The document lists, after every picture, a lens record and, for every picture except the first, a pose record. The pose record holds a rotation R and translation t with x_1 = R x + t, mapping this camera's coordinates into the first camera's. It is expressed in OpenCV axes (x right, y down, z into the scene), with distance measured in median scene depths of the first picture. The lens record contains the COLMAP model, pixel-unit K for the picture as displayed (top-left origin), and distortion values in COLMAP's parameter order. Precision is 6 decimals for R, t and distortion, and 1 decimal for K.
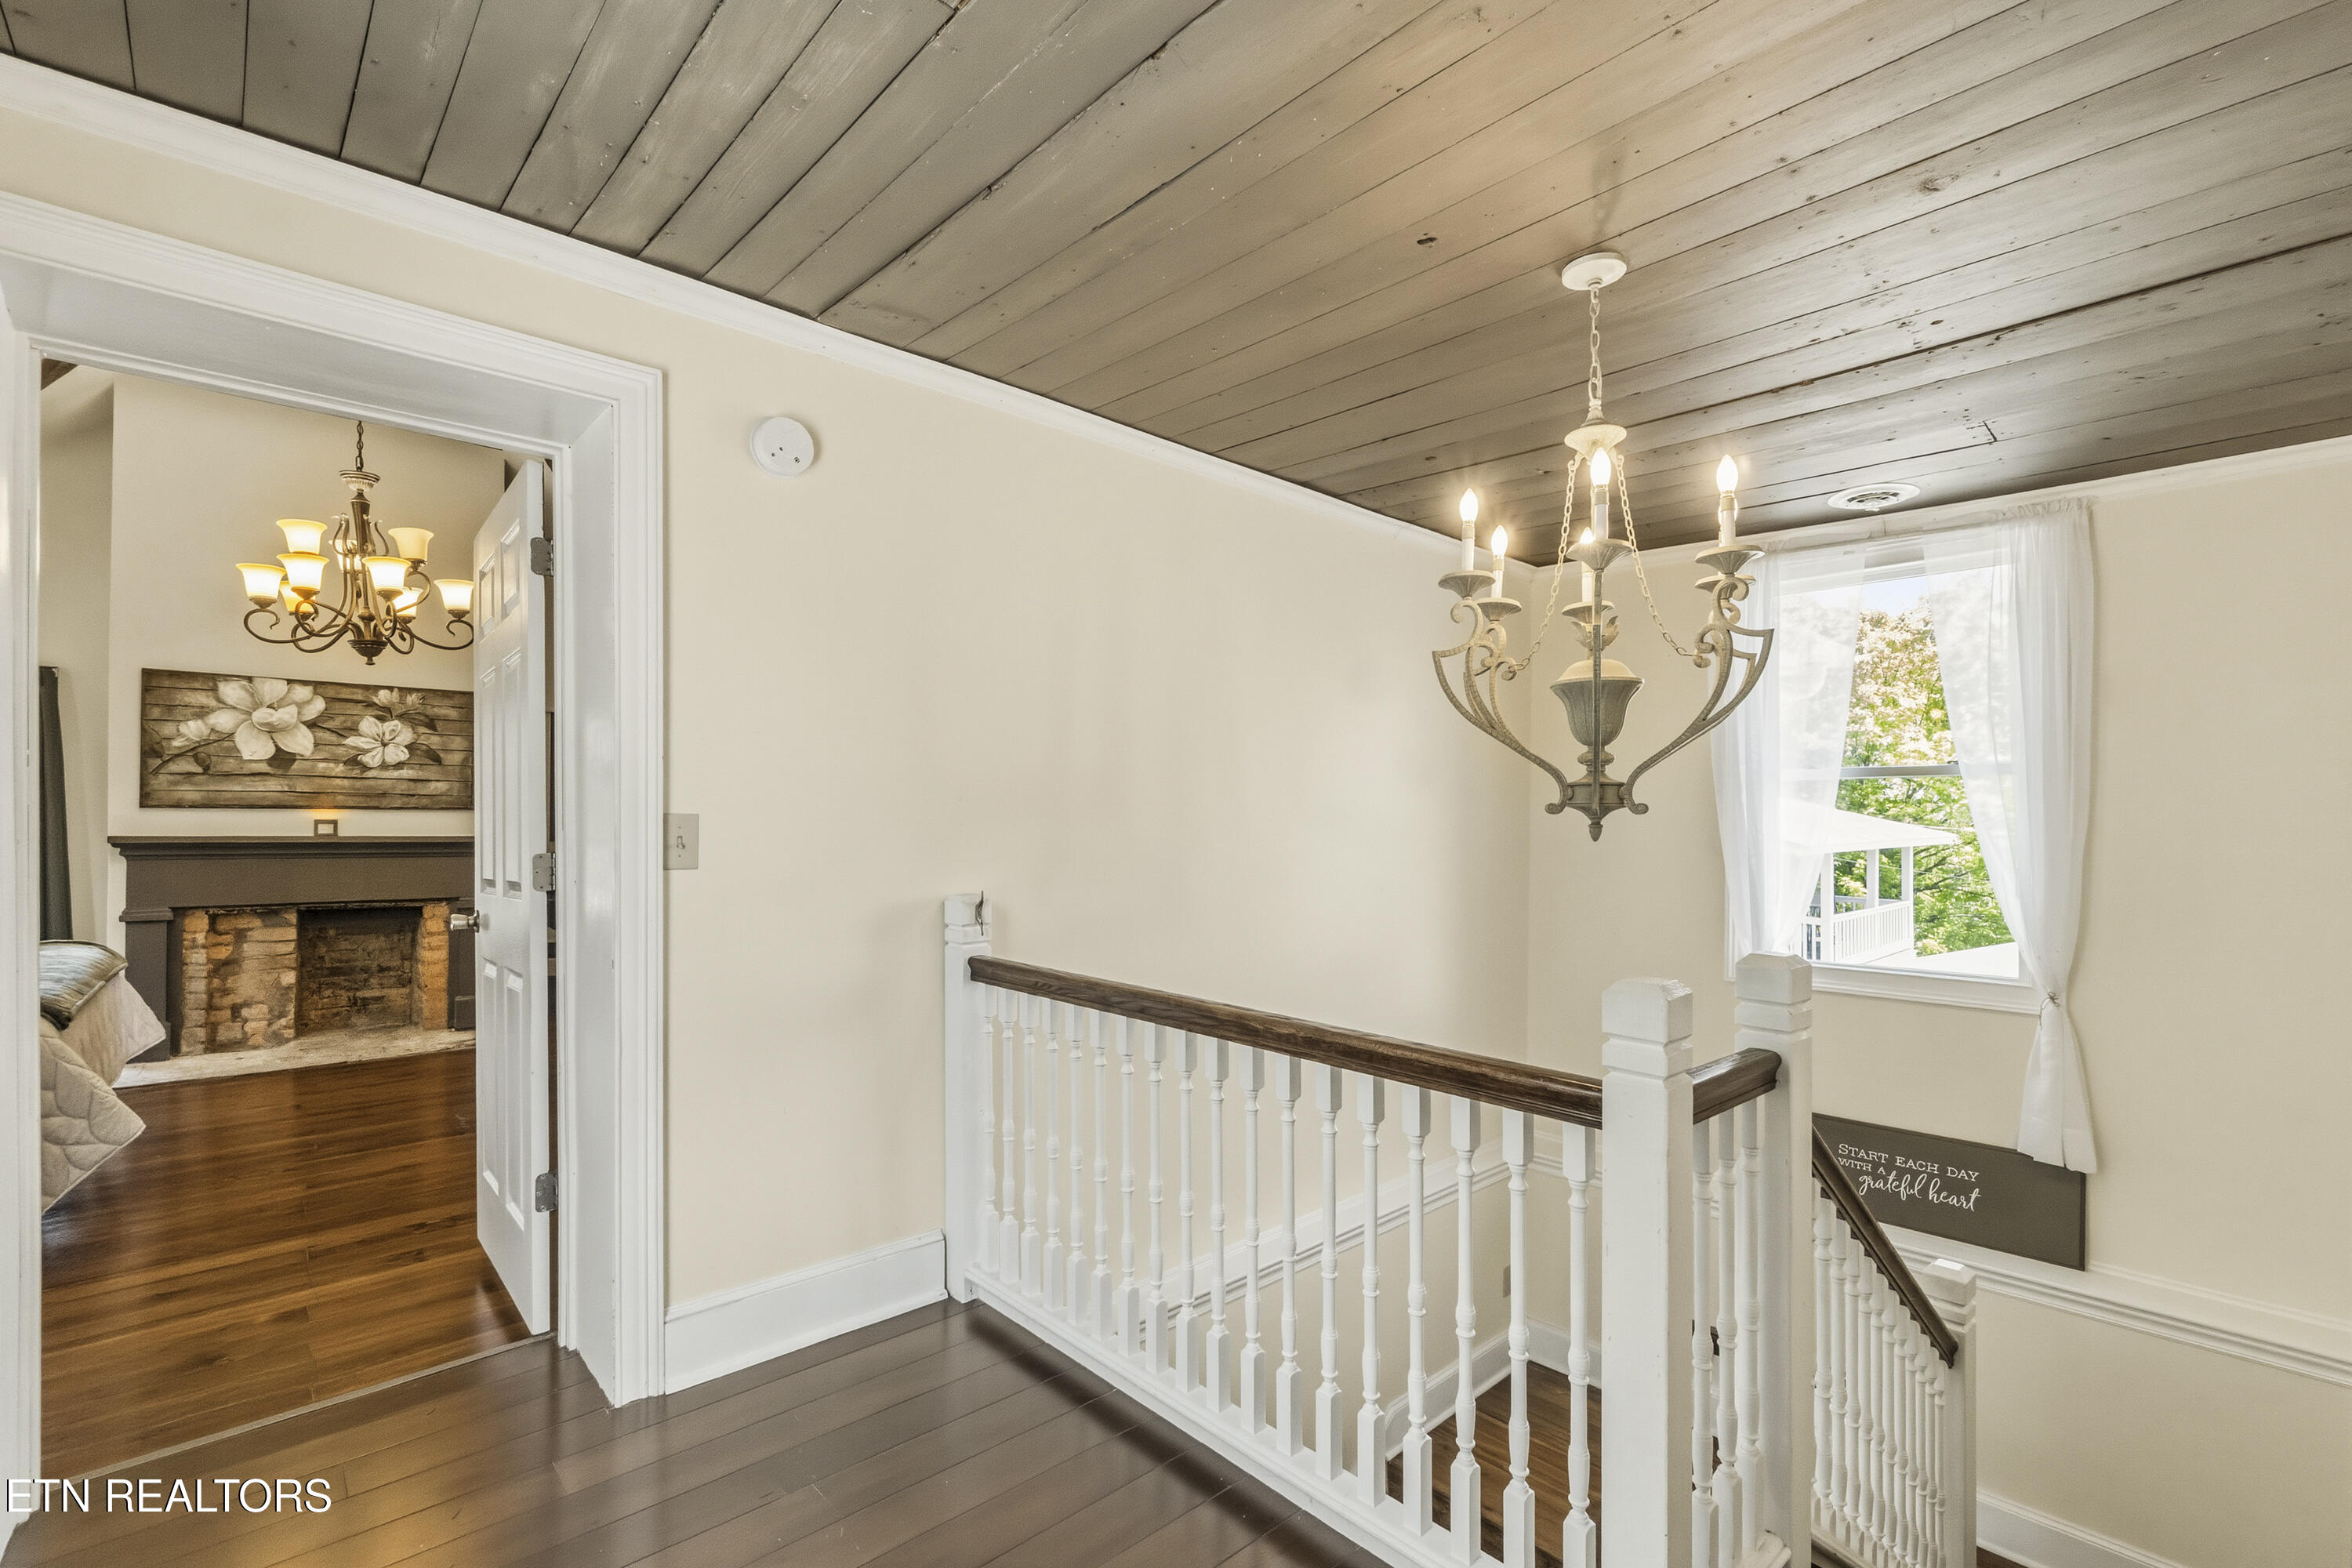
lens RADIAL K [[1027.1, 0, 1169.5], [0, 1027.1, 815.3], [0, 0, 1]] dist [-0.002153, -0.000088]
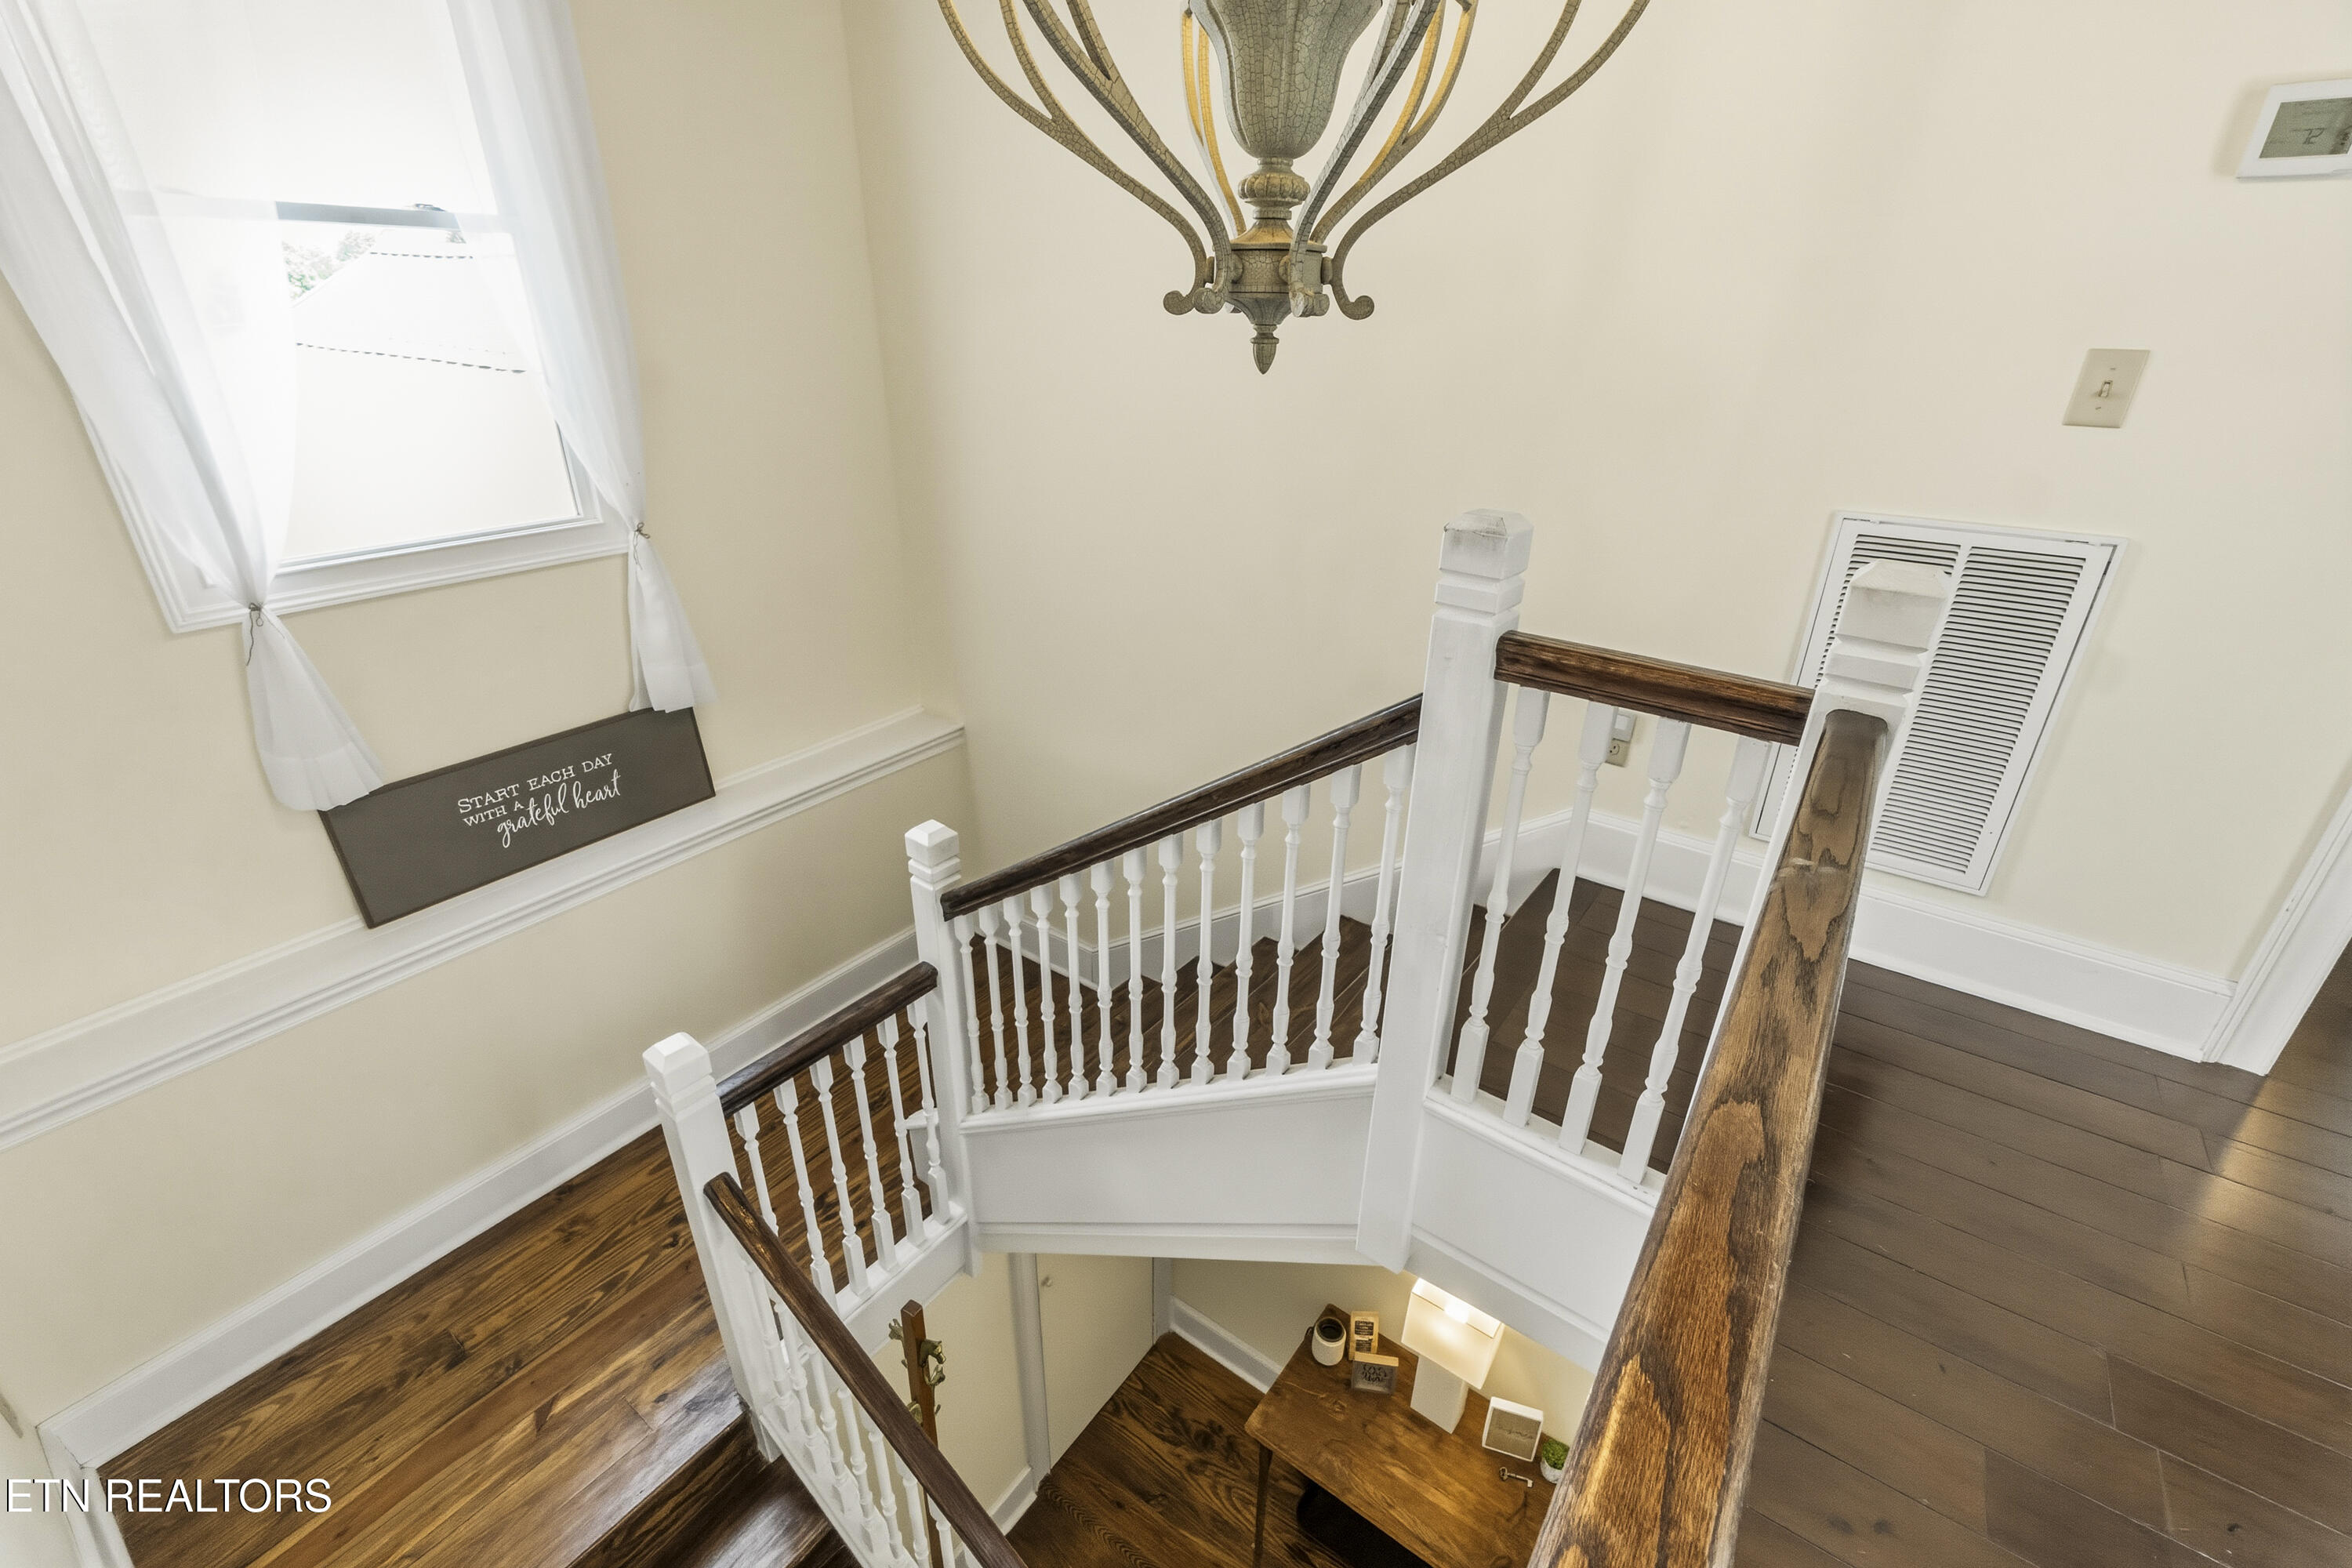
lens RADIAL K [[1024.9, 0, 1164.8], [0, 1024.9, 788.7], [0, 0, 1]] dist [-0.002562, -0.000107]
pose [[-0.190364, -0.430762, 0.882160, -0.074430], [-0.015123, 0.899772, 0.436098, -0.006690], [-0.981597, 0.069677, -0.177799, 0.734970]]
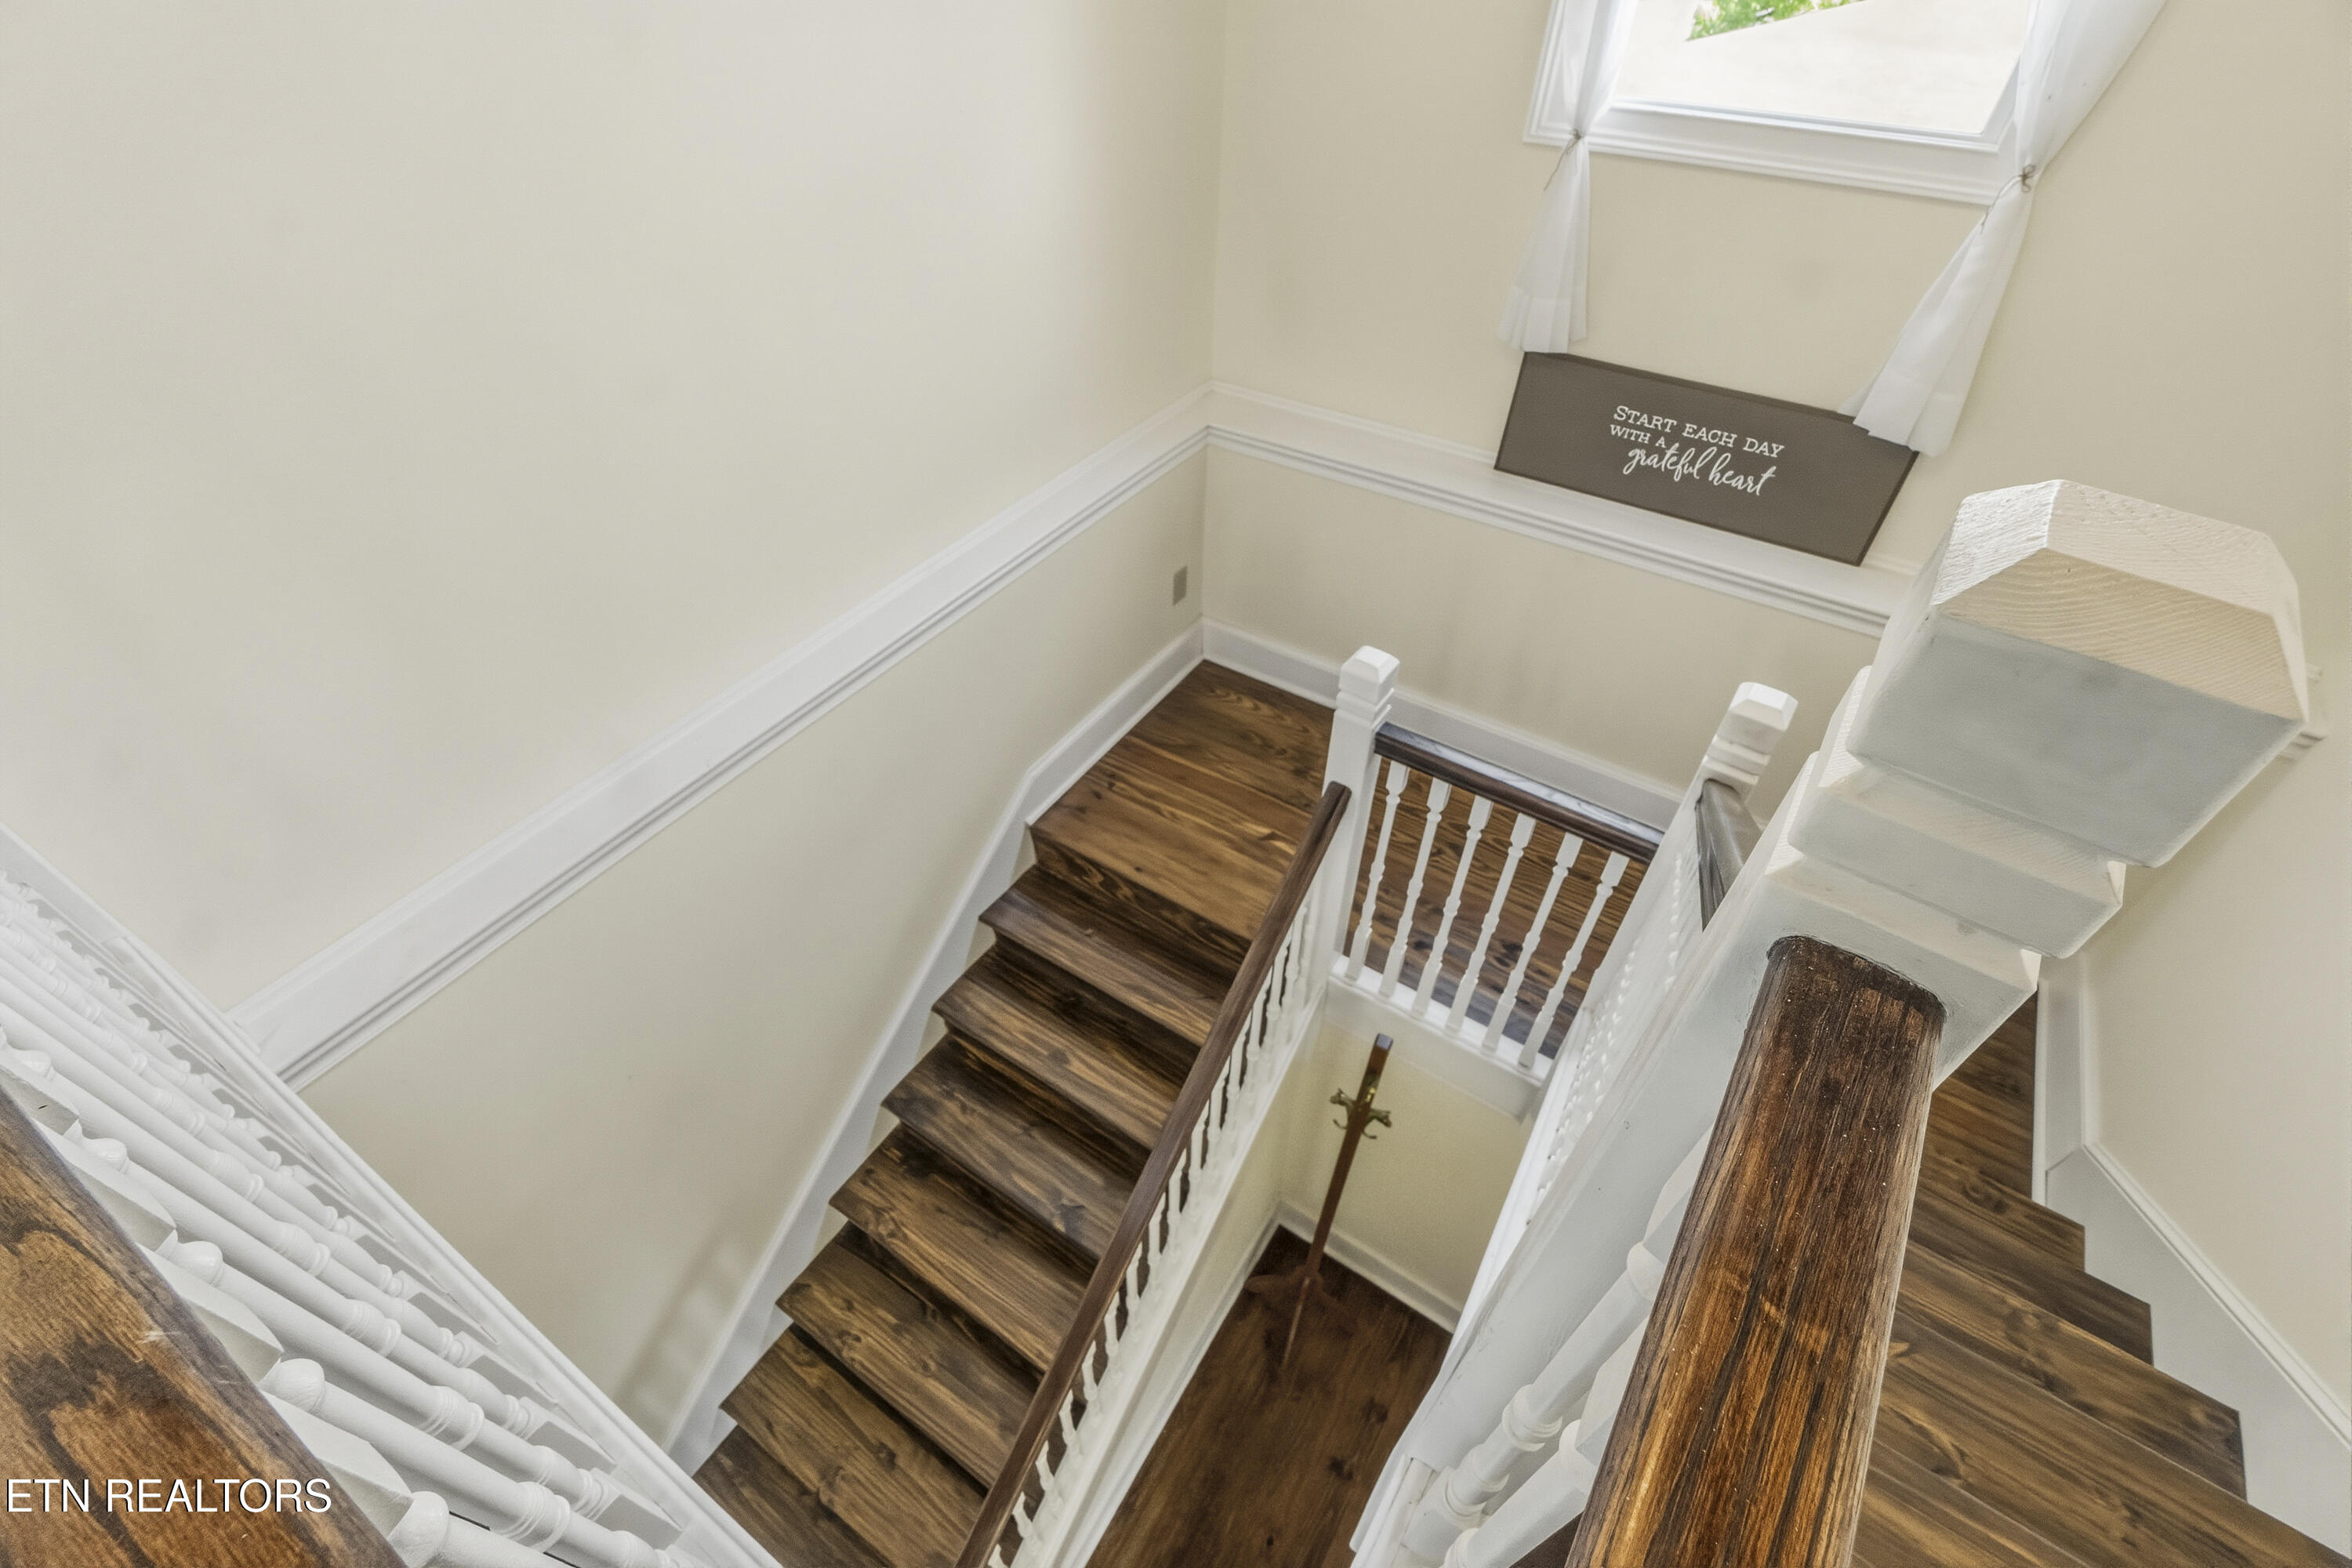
lens RADIAL K [[1030.2, 0, 1162.7], [0, 1030.2, 798.0], [0, 0, 1]] dist [-0.000709, 0.000149]
pose [[0.970640, -0.173693, 0.166400, 0.205775], [0.005818, 0.708536, 0.705651, 0.007787], [-0.240467, -0.683965, 0.688744, 0.454453]]
